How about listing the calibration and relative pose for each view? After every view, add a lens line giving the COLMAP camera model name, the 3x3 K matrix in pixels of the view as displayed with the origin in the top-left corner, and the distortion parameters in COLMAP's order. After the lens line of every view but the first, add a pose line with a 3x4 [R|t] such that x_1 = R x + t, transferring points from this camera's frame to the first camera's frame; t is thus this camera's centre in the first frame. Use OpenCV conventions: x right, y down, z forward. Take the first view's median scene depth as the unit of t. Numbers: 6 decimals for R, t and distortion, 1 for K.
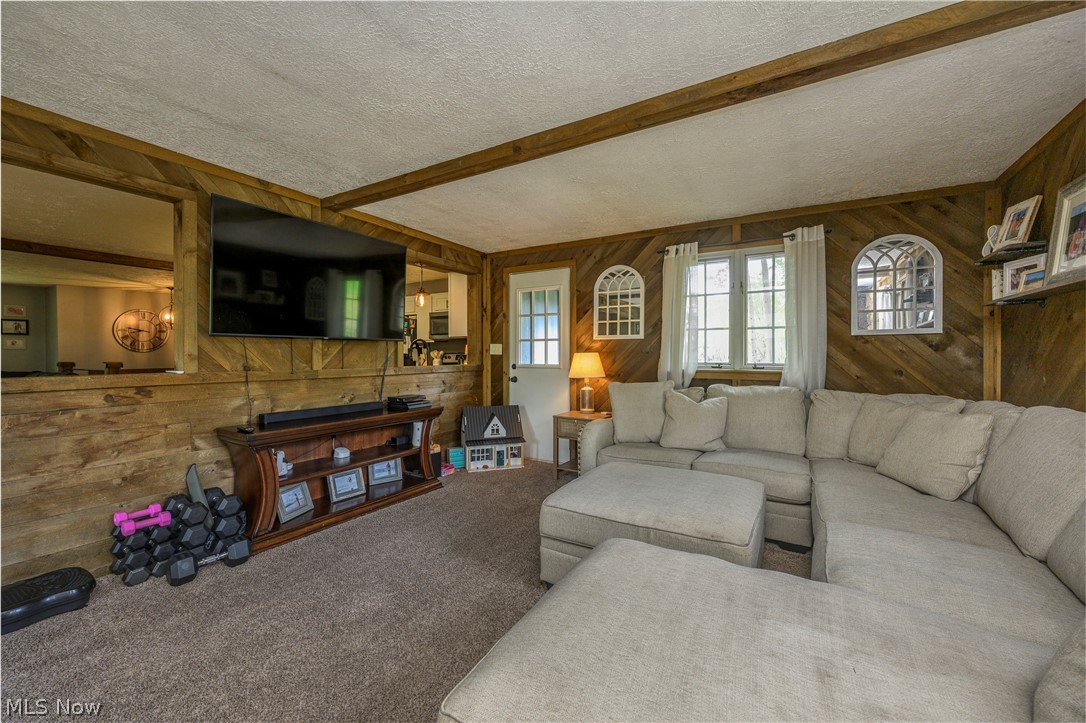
lens RADIAL K [[428.2, 0, 538.6], [0, 428.2, 357.6], [0, 0, 1]] dist [0.001020, -0.000083]
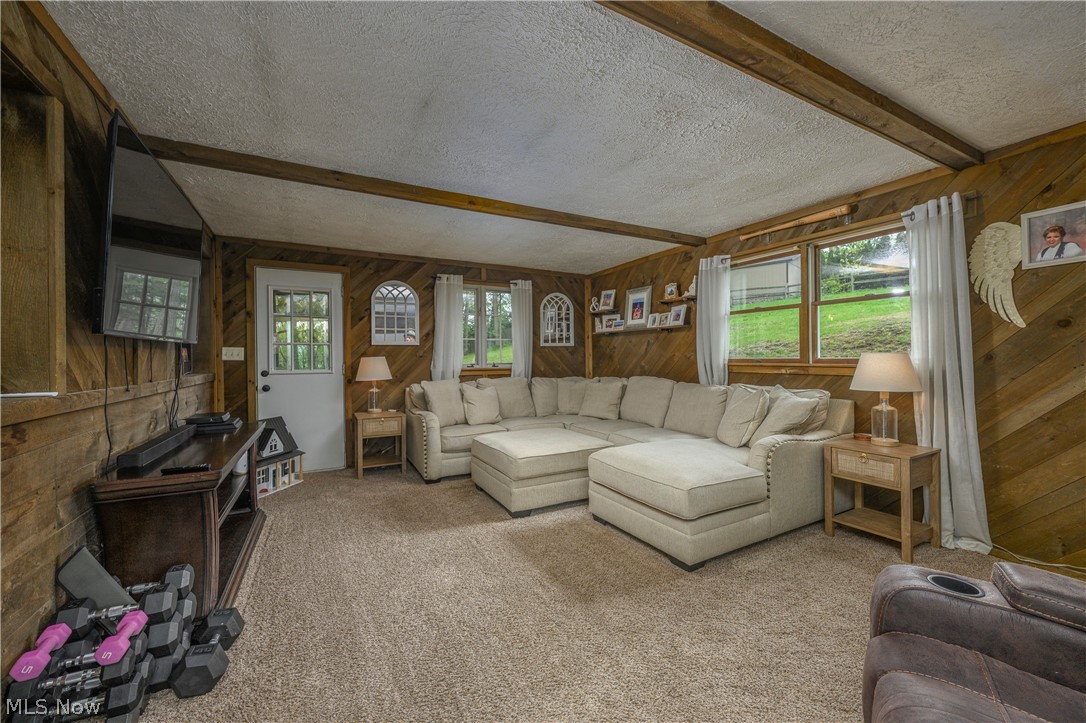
lens RADIAL K [[428.2, 0, 538.6], [0, 428.2, 357.6], [0, 0, 1]] dist [0.001020, -0.000083]
pose [[0.501862, -0.005196, 0.864932, -0.654937], [0.019294, 0.999800, -0.005189, 0.004357], [-0.864732, 0.019293, 0.501862, 0.100932]]
